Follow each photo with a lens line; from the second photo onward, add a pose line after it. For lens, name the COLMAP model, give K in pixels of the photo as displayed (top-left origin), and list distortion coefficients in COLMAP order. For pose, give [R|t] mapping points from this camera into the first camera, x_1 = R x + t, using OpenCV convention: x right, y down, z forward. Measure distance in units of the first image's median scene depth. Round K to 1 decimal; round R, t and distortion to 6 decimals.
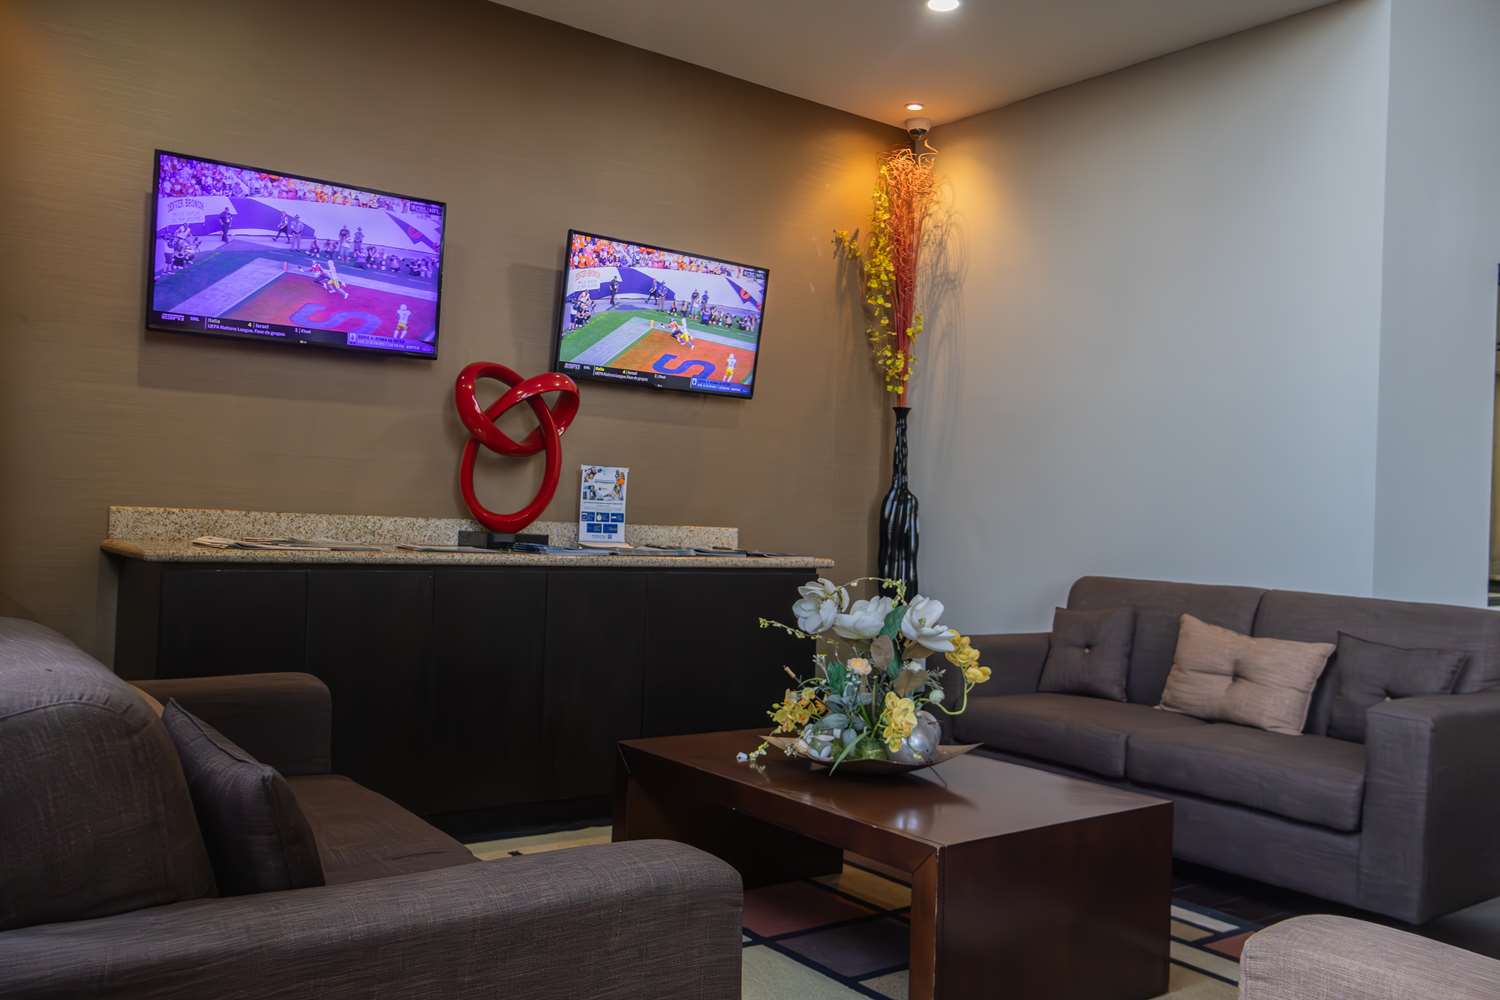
lens RADIAL K [[1246.4, 0, 750.0], [0, 1246.4, 500.0], [0, 0, 1]] dist [0.004119, 0.002599]
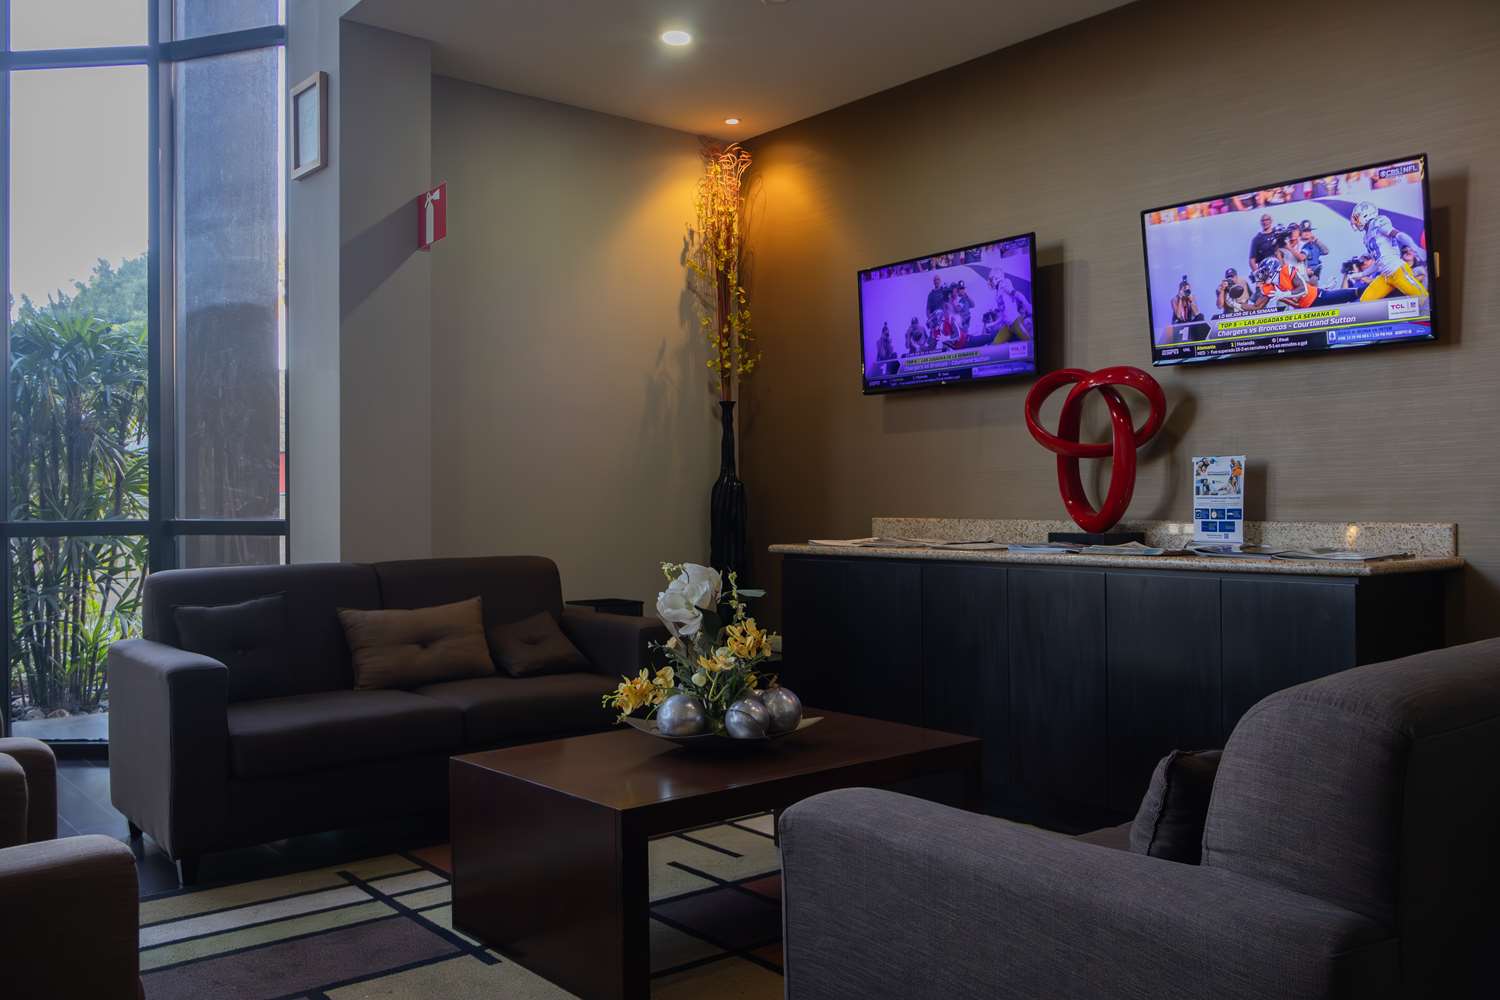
lens RADIAL K [[1246.4, 0, 750.0], [0, 1246.4, 500.0], [0, 0, 1]] dist [0.004119, 0.002599]
pose [[0.040108, -0.045042, -0.998180, 0.748724], [0.019303, 0.998832, -0.044296, 0.036636], [0.999009, -0.017491, 0.040931, 0.635505]]
